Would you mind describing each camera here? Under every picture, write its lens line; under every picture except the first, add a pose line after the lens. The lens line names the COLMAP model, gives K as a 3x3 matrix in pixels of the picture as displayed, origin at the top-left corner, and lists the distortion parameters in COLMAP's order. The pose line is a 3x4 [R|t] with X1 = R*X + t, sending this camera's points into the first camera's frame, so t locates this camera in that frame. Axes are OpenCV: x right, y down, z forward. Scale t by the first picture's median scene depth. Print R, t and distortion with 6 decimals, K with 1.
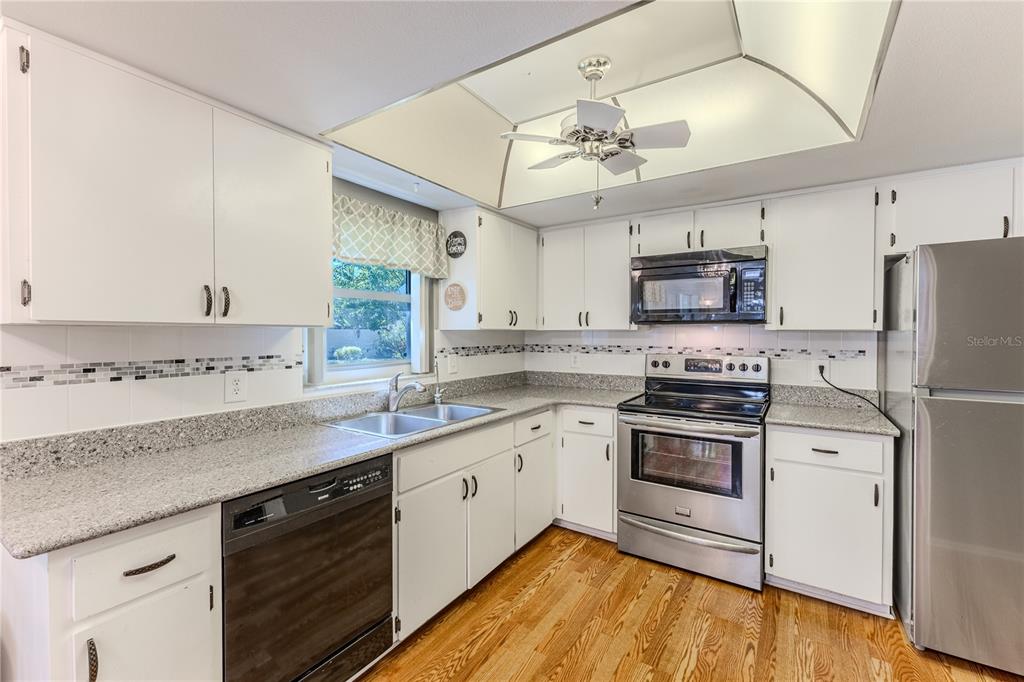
lens RADIAL K [[434.4, 0, 512.0], [0, 434.4, 341.0], [0, 0, 1]] dist [0.004228, 0.000217]
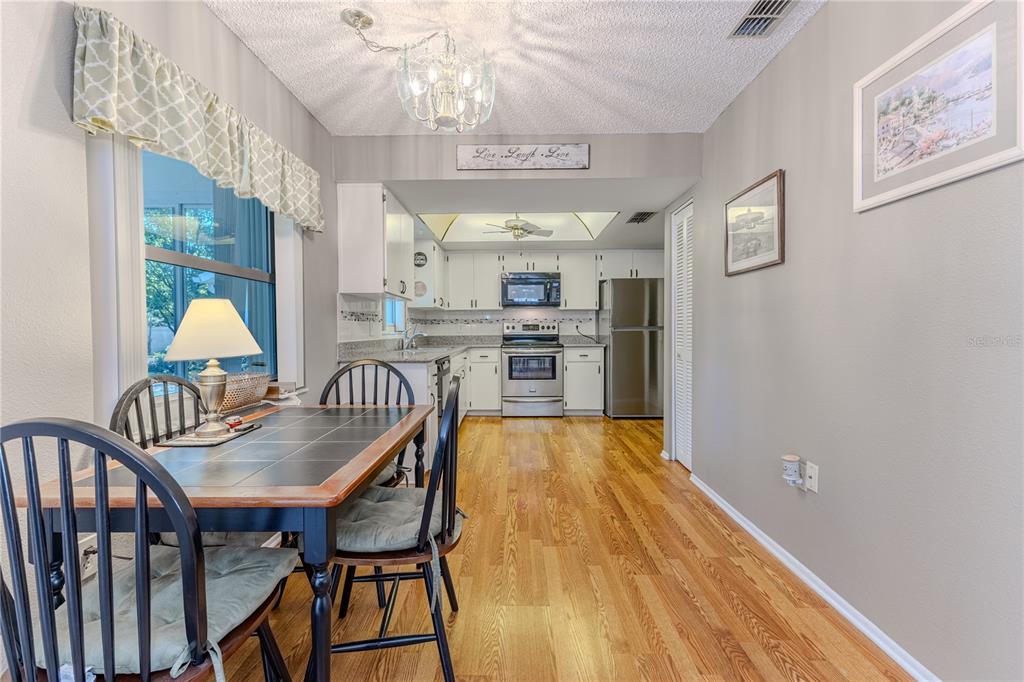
lens RADIAL K [[449.1, 0, 513.1], [0, 449.1, 334.5], [0, 0, 1]] dist [0.004498, 0.000196]
pose [[0.840123, -0.012000, 0.542263, -0.870077], [0.019158, 0.999788, -0.007557, 0.116852], [-0.542057, 0.016737, 0.840175, -0.815195]]
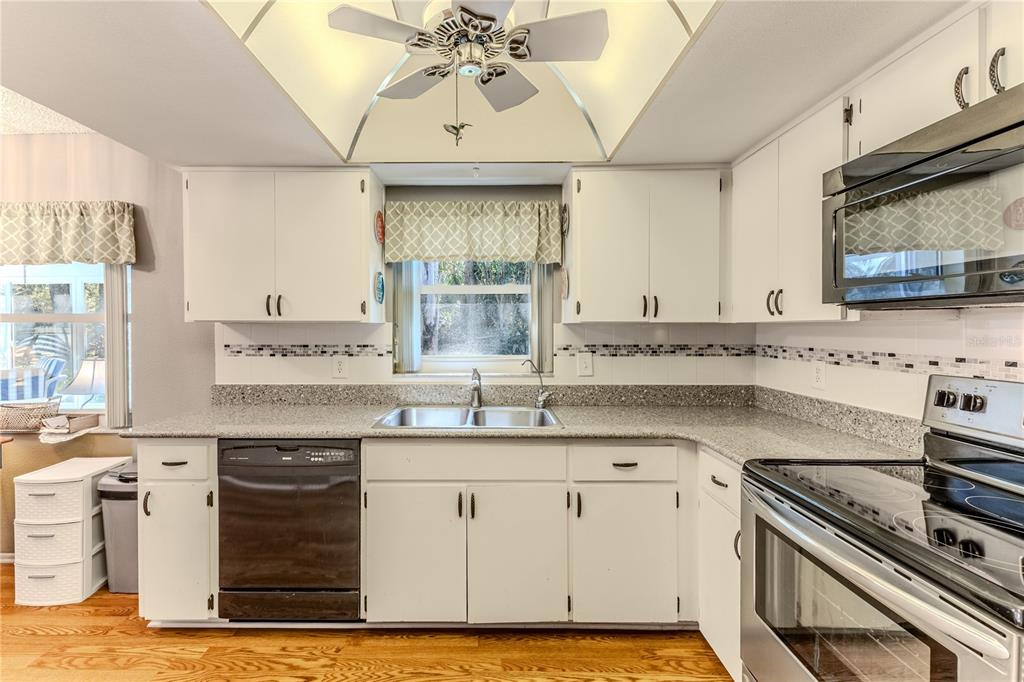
lens RADIAL K [[449.1, 0, 513.1], [0, 449.1, 334.5], [0, 0, 1]] dist [0.004498, 0.000196]
pose [[0.541886, 0.014512, -0.840327, 0.559888], [-0.015346, 0.999855, 0.007371, -0.009380], [0.840312, 0.008902, 0.542030, 0.471599]]
